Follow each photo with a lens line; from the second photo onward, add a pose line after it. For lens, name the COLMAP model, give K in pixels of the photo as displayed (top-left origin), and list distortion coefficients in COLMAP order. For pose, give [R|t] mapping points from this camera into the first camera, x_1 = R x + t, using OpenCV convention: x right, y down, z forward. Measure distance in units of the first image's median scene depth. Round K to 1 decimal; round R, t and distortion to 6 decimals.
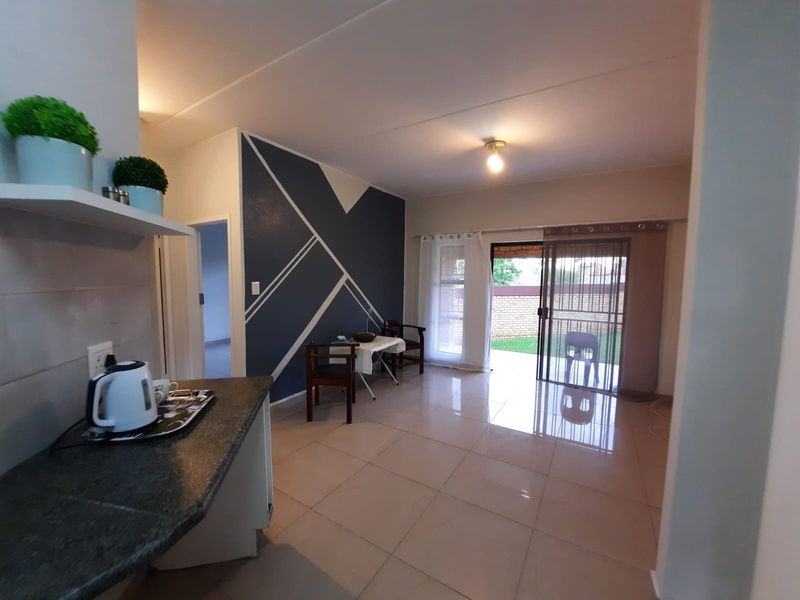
lens RADIAL K [[328.4, 0, 388.9], [0, 328.4, 306.3], [0, 0, 1]] dist [0.000014, -0.000082]
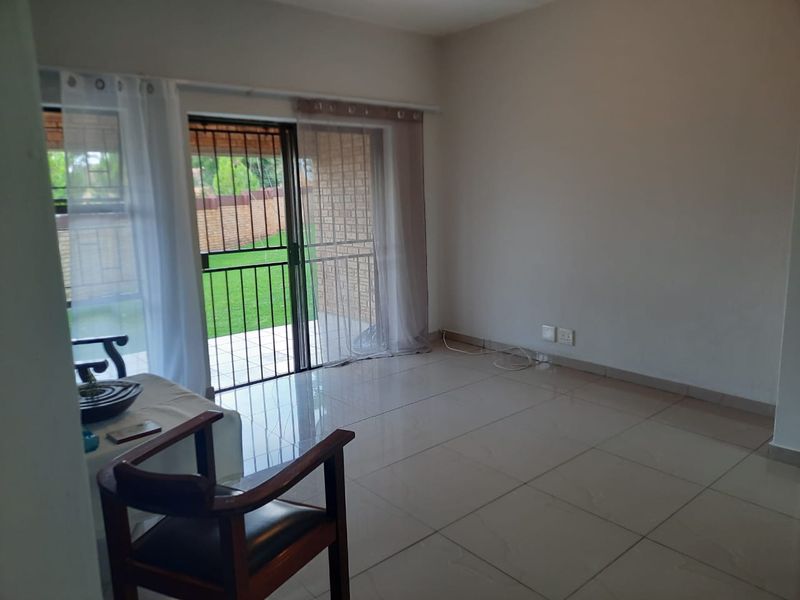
lens RADIAL K [[643.4, 0, 400.3], [0, 643.4, 305.5], [0, 0, 1]] dist [0.004928, 0.002081]
pose [[0.231407, -0.202254, 0.951601, -1.083270], [0.093108, 0.978265, 0.185280, -0.156510], [-0.968391, 0.045726, 0.245209, 1.109356]]
